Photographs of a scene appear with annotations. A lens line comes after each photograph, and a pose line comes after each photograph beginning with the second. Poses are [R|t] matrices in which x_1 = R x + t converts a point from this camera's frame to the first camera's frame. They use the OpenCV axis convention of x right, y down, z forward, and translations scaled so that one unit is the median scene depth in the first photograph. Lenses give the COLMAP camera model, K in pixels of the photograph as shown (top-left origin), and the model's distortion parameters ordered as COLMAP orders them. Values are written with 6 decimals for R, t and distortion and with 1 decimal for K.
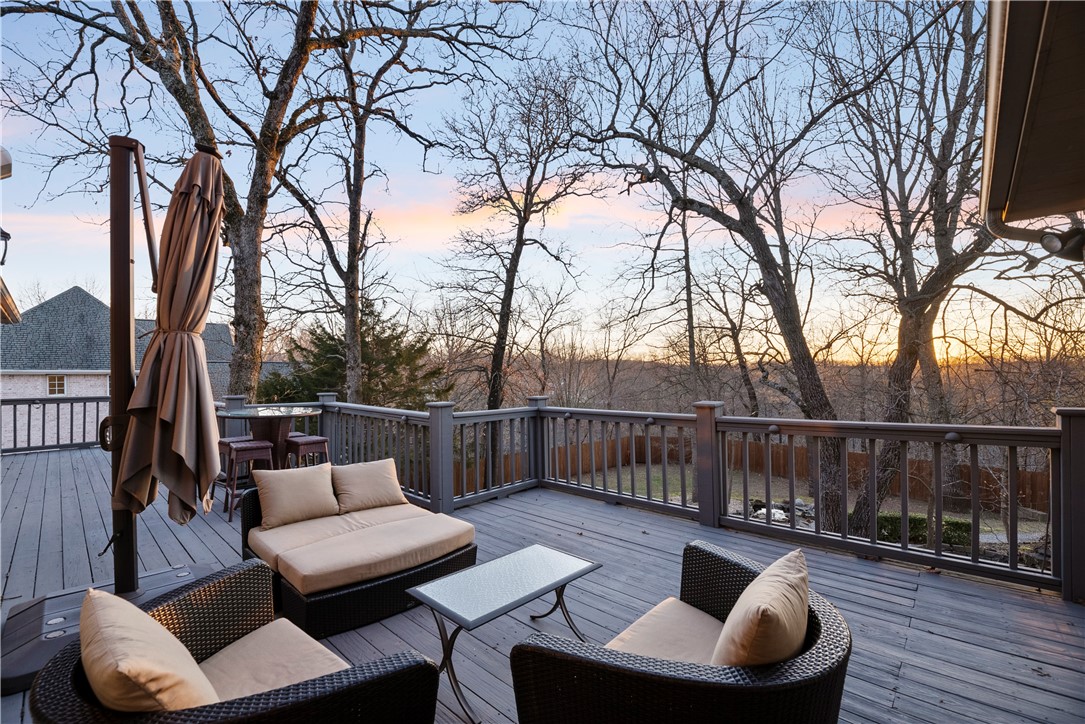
lens RADIAL K [[454.6, 0, 530.1], [0, 454.6, 361.9], [0, 0, 1]] dist [-0.000600, -0.000168]
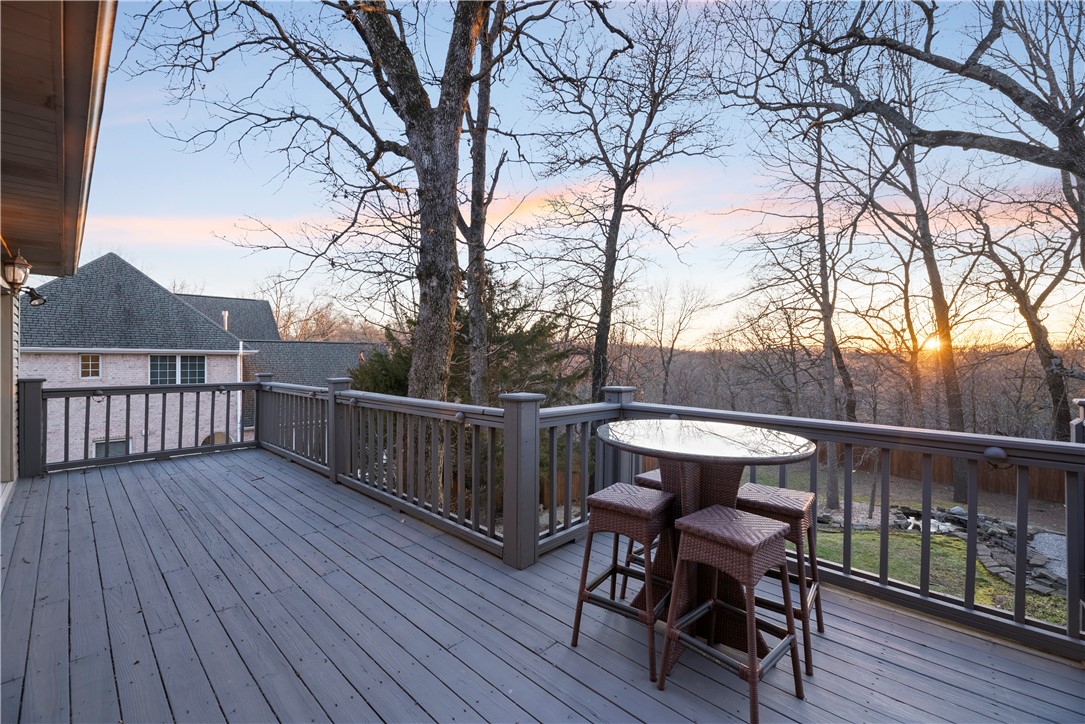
lens RADIAL K [[456.3, 0, 548.4], [0, 456.3, 343.7], [0, 0, 1]] dist [-0.000875, -0.000091]
pose [[0.999946, 0.009429, 0.004343, -0.166017], [-0.009406, 0.999942, -0.005200, 0.005082], [-0.004392, 0.005159, 0.999977, 0.125311]]
